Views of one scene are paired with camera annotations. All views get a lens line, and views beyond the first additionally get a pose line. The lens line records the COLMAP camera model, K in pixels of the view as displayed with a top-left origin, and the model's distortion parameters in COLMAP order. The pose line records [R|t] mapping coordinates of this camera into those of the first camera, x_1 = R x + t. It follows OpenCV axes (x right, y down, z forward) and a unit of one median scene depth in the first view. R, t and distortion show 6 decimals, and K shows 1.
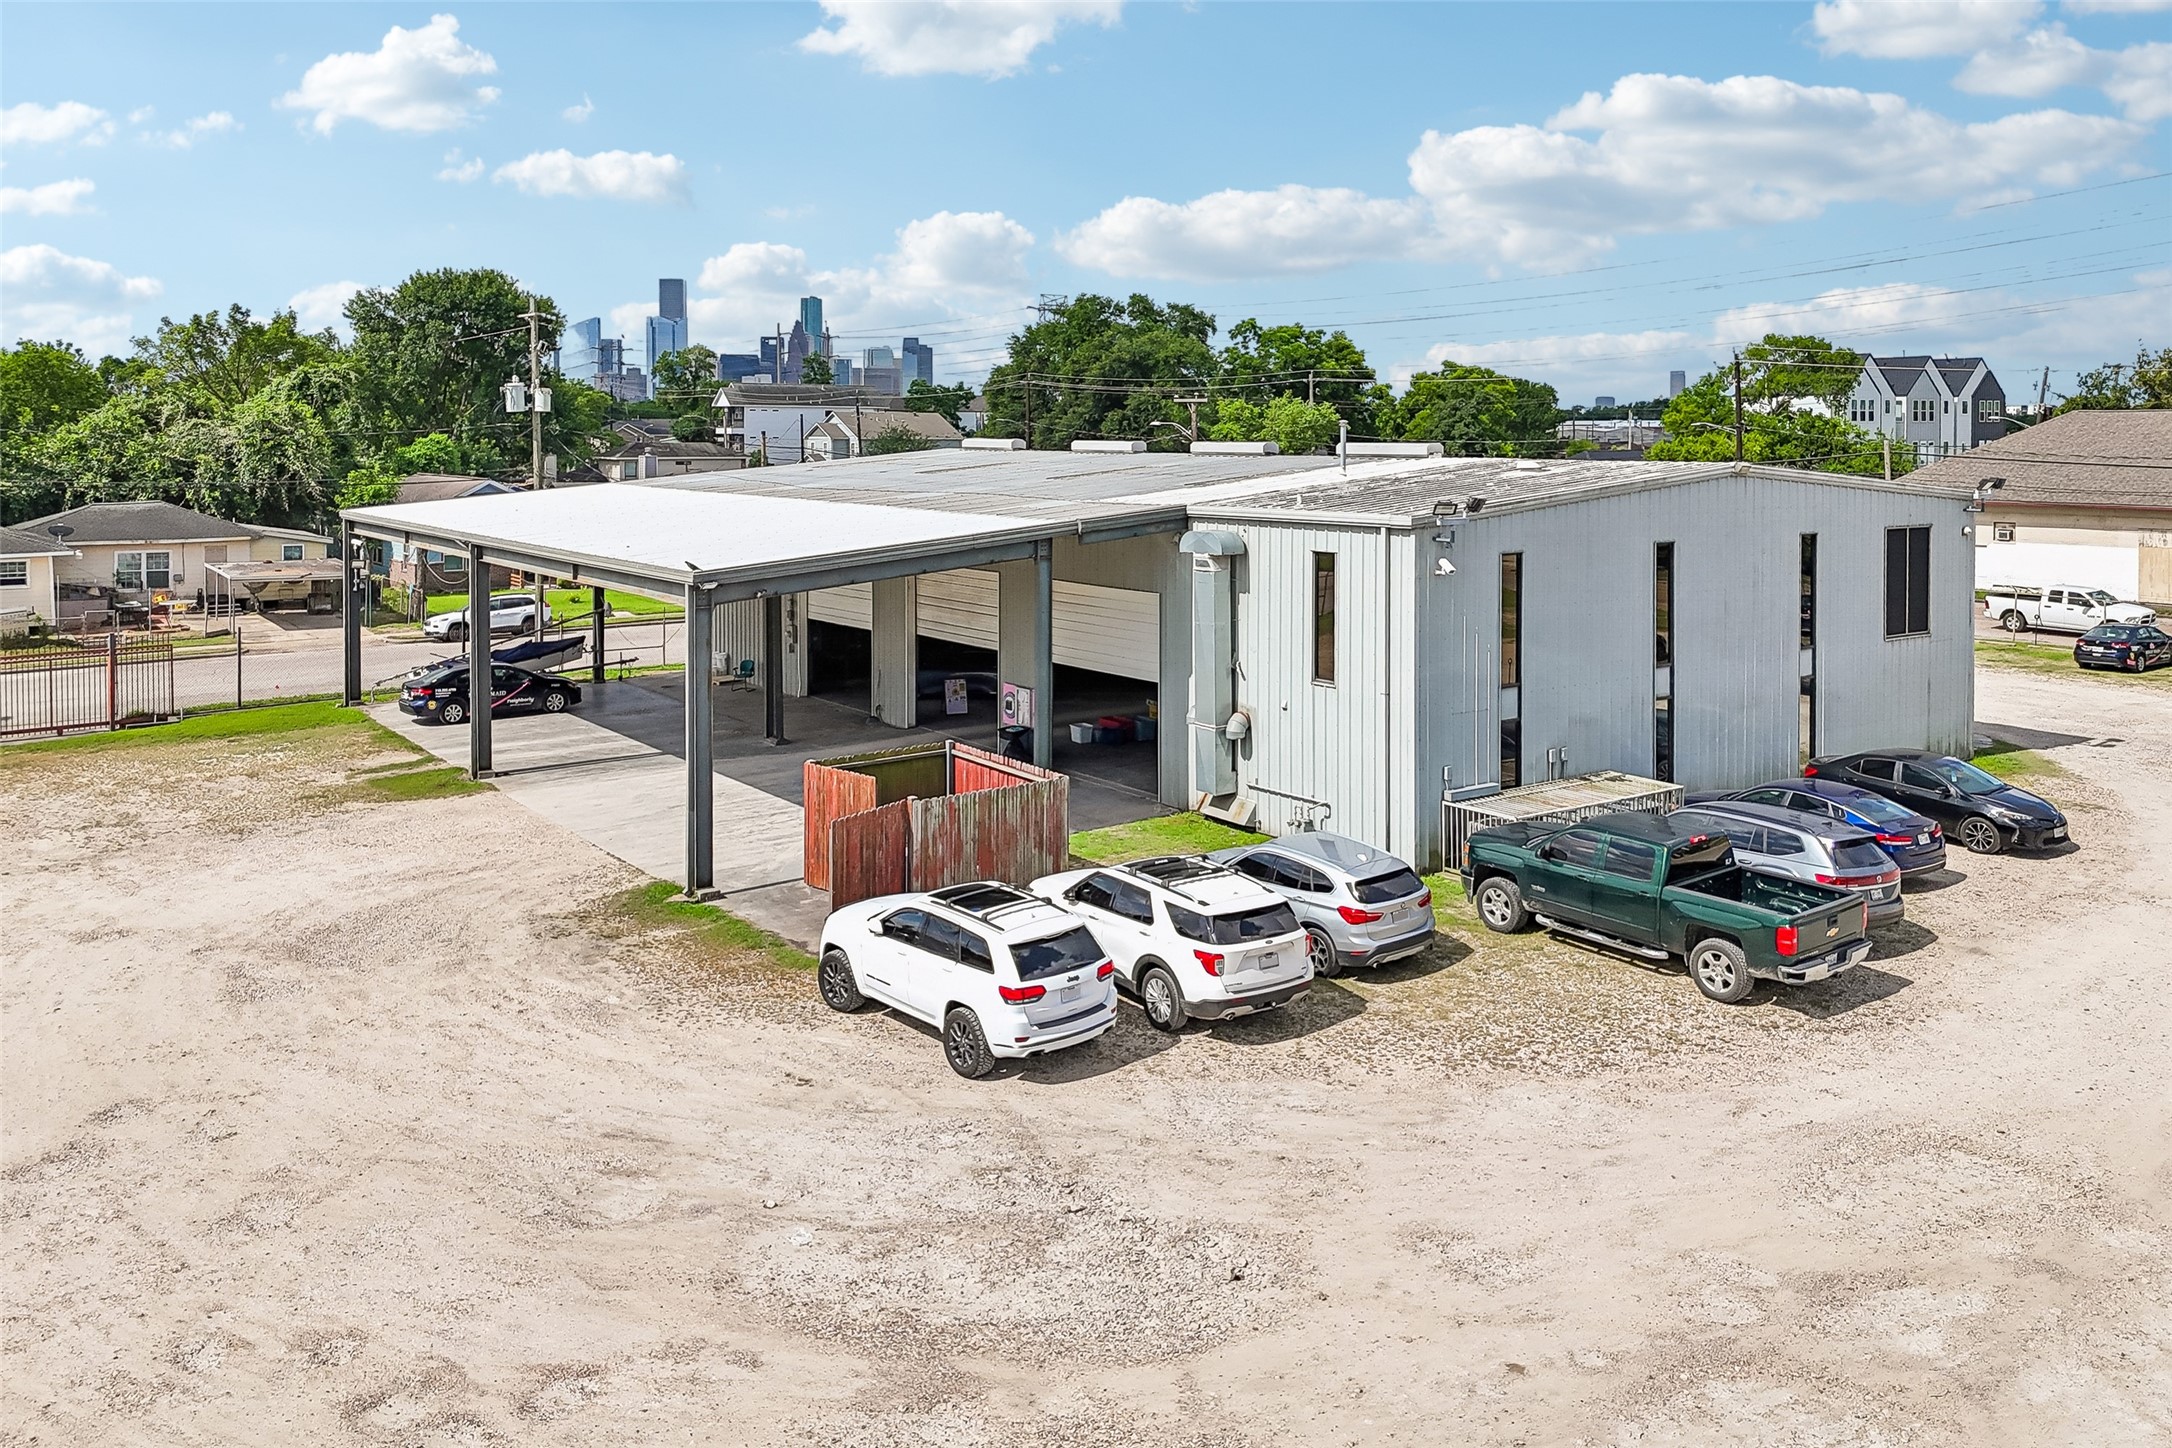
lens RADIAL K [[1699.6, 0, 1082.3], [0, 1699.6, 449.2], [0, 0, 1]] dist [0.064607, -0.046114]
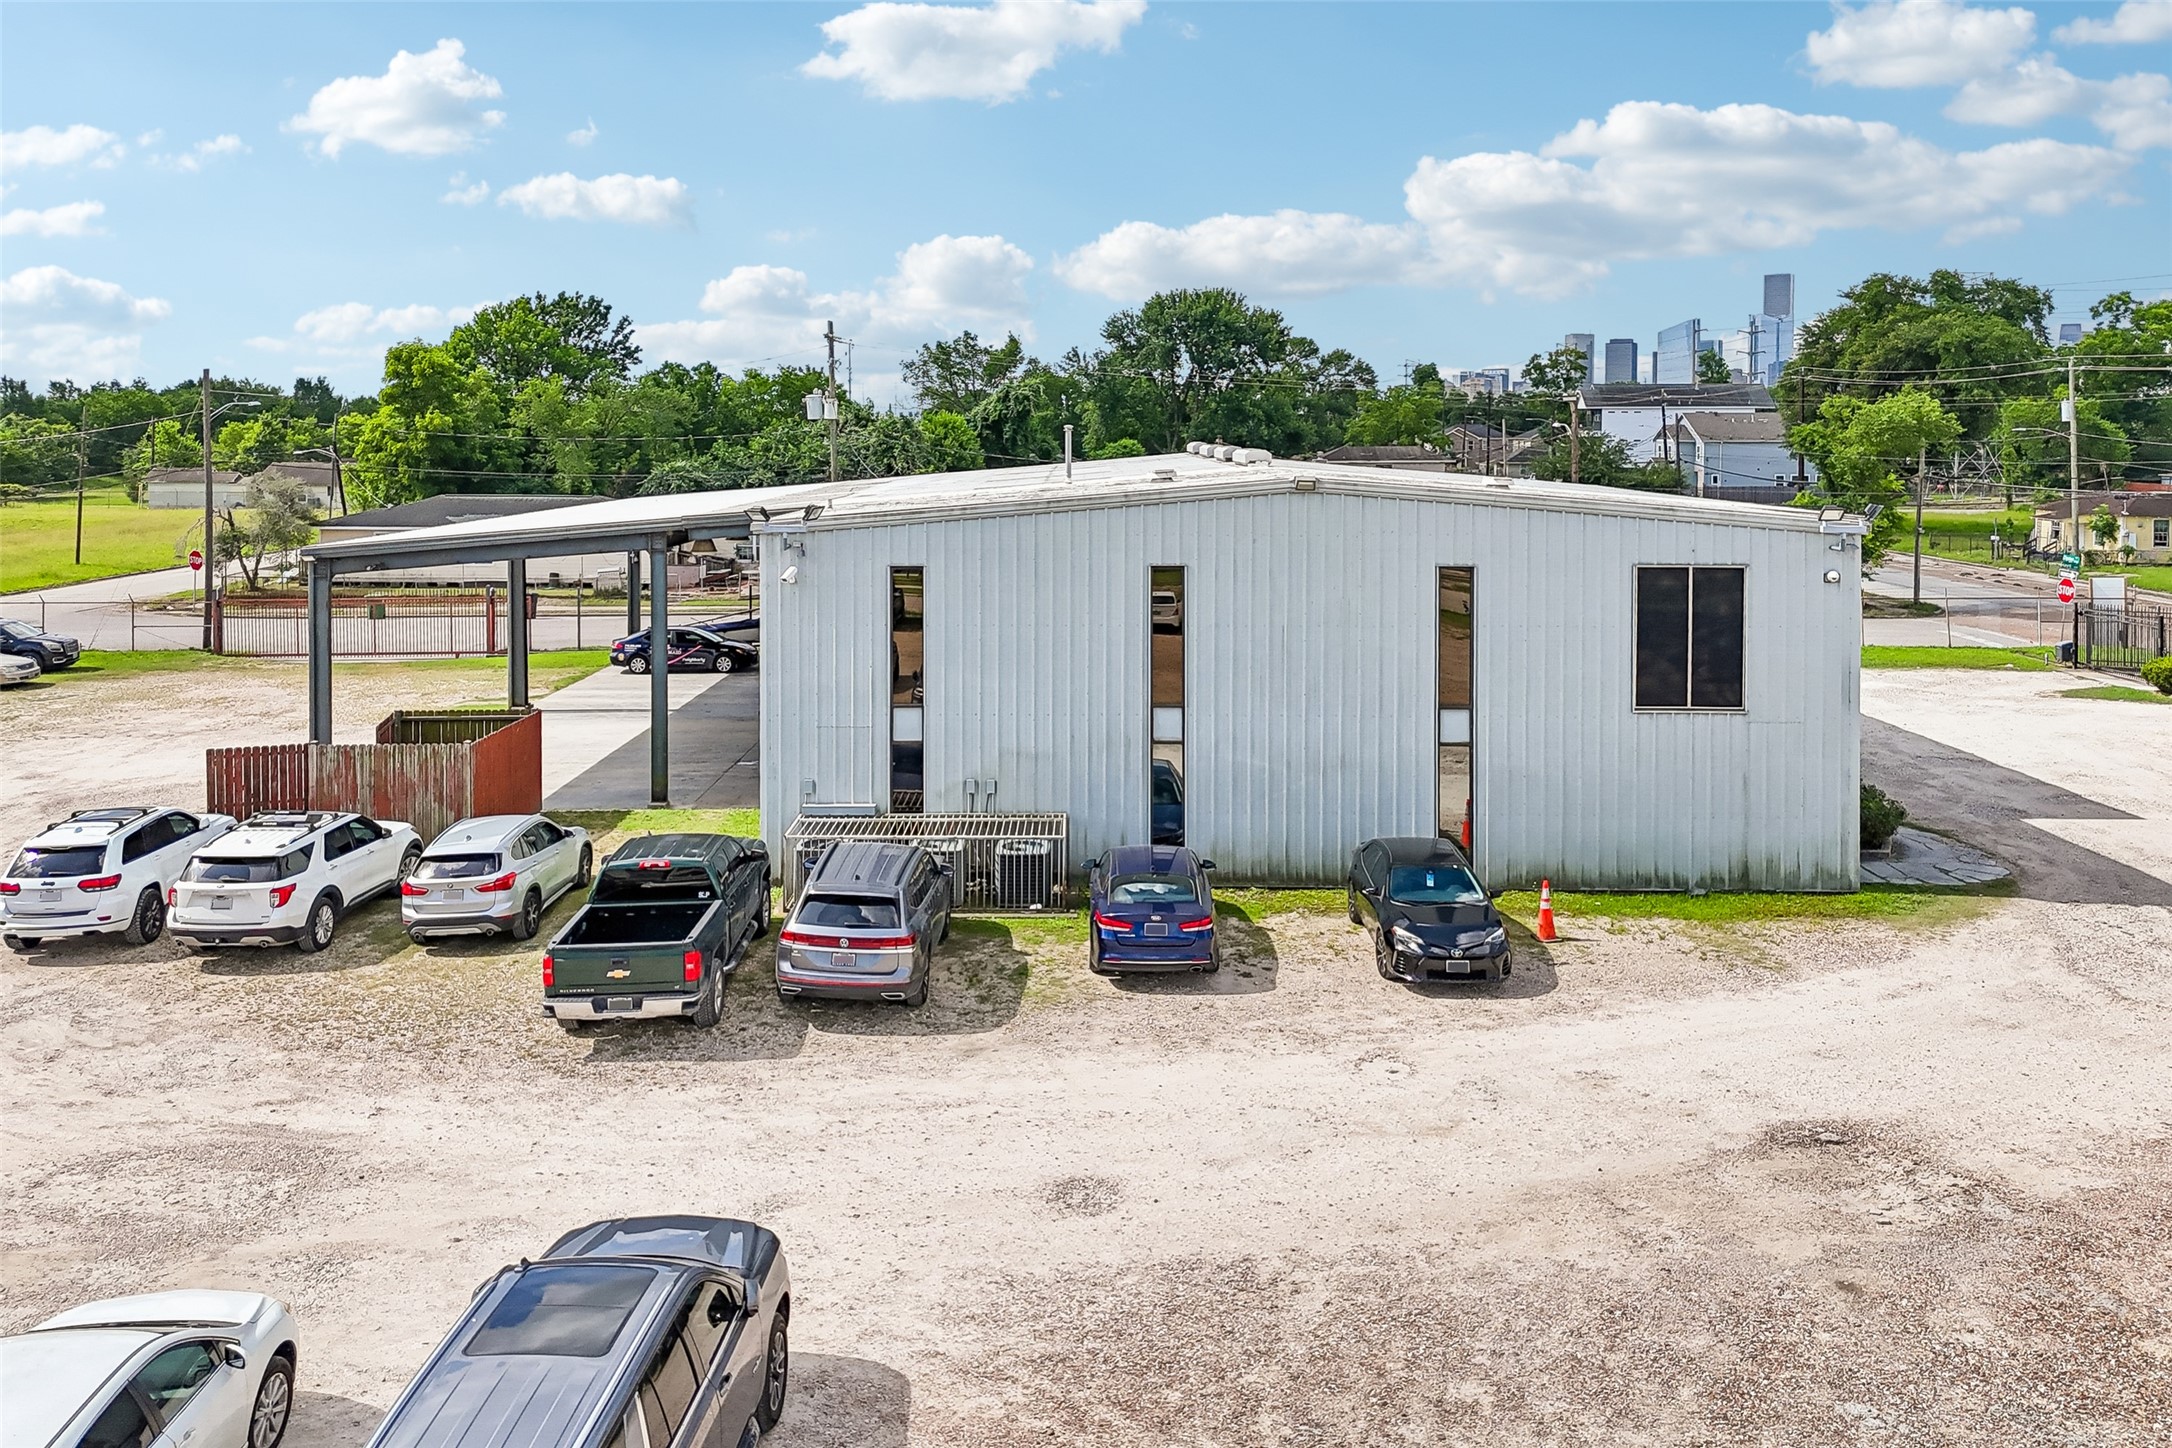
lens RADIAL K [[1699.6, 0, 1082.3], [0, 1699.6, 449.2], [0, 0, 1]] dist [0.064607, -0.046114]
pose [[0.808969, 0.008617, -0.587788, 0.708883], [-0.009425, 0.999954, 0.001688, -0.003787], [0.587776, 0.004174, 0.809013, 0.239290]]
